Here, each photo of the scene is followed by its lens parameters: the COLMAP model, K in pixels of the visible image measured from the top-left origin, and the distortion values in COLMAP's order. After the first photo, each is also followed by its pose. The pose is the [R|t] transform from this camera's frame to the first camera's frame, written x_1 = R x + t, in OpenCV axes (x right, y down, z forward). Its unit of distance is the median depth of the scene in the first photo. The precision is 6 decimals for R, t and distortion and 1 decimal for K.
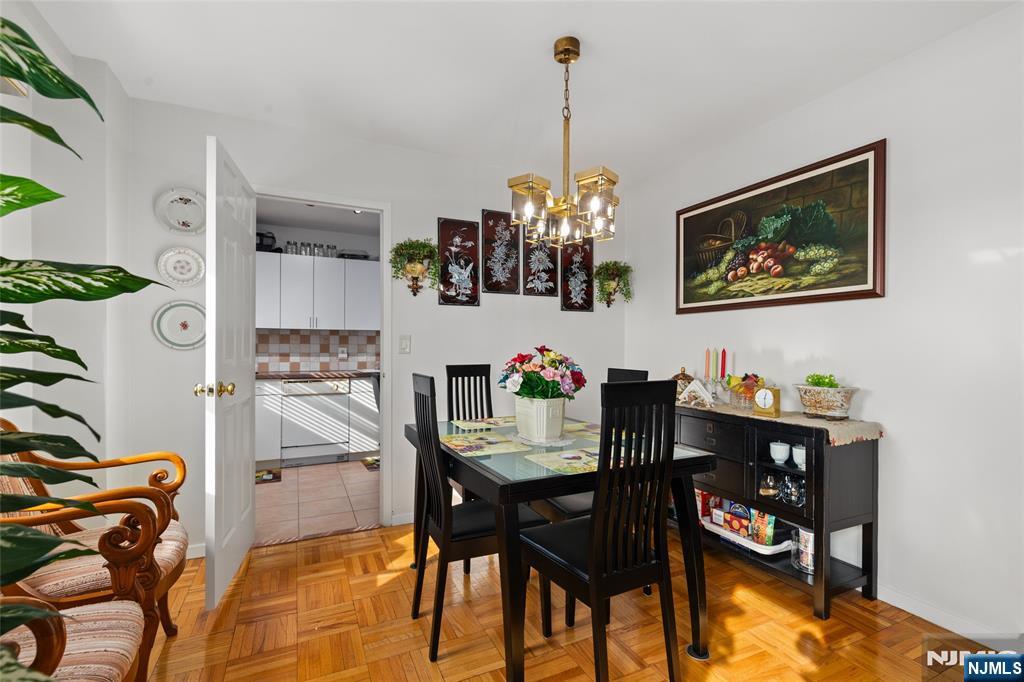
lens RADIAL K [[465.7, 0, 516.5], [0, 465.7, 339.6], [0, 0, 1]] dist [0.009128, -0.000339]
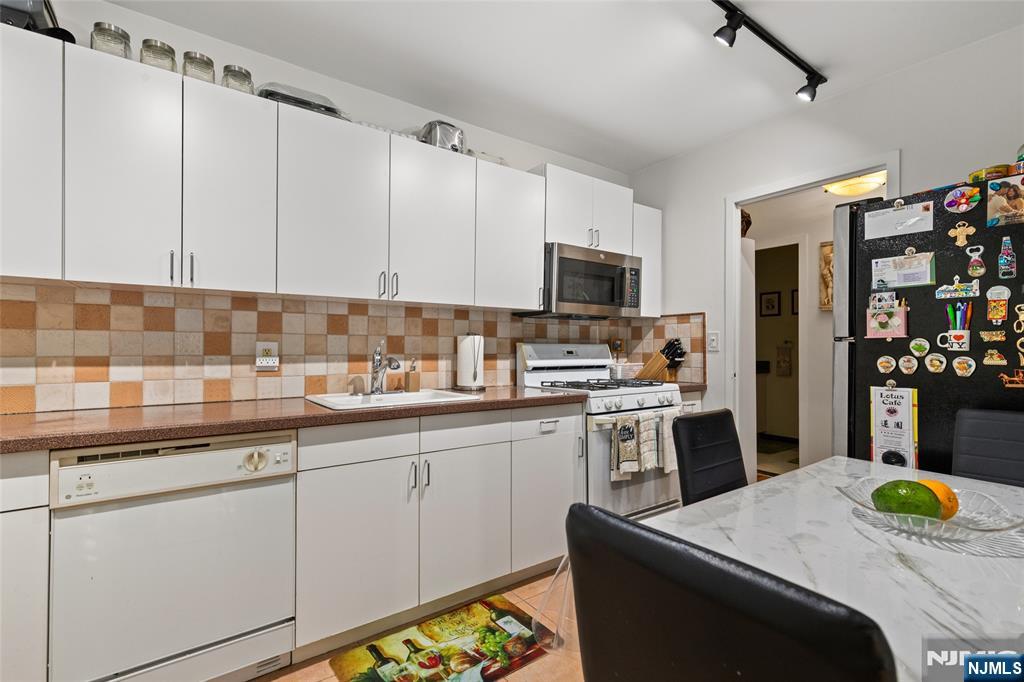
lens RADIAL K [[465.7, 0, 514.3], [0, 465.7, 335.5], [0, 0, 1]] dist [0.009128, -0.000339]
pose [[0.984704, -0.005119, 0.174160, -0.240206], [0.009616, 0.999642, -0.024986, 0.024825], [-0.173969, 0.026279, 0.984400, 0.585130]]
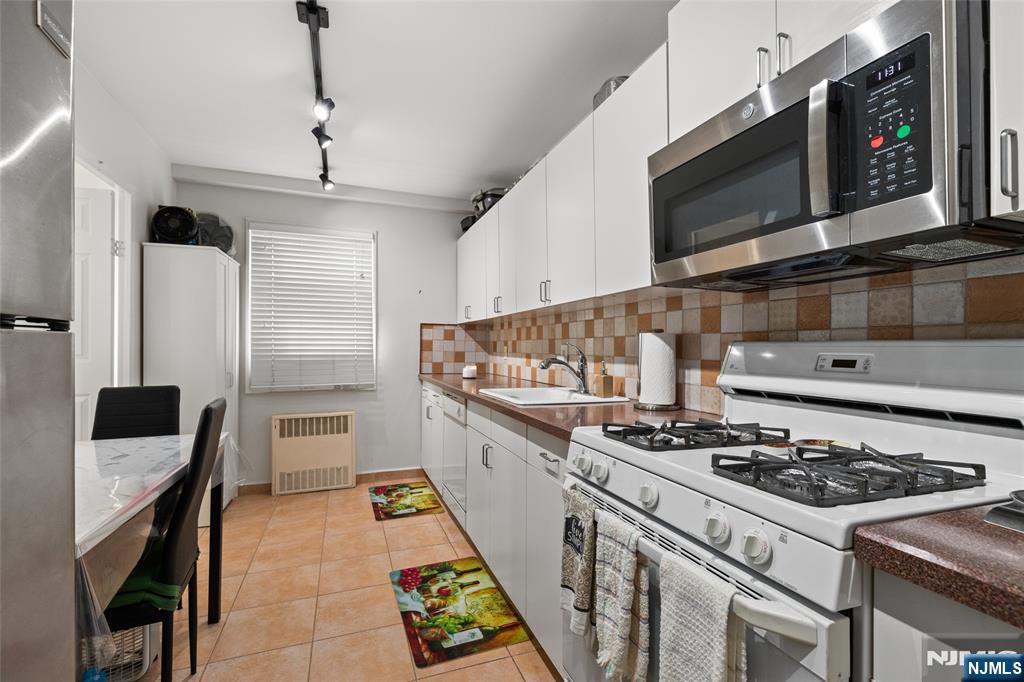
lens RADIAL K [[465.7, 0, 521.1], [0, 465.7, 348.8], [0, 0, 1]] dist [0.009128, -0.000339]
pose [[-0.091917, -0.014386, -0.995663, 0.186996], [-0.015350, 0.999797, -0.013029, 0.030627], [0.995648, 0.014086, -0.092119, 1.041315]]
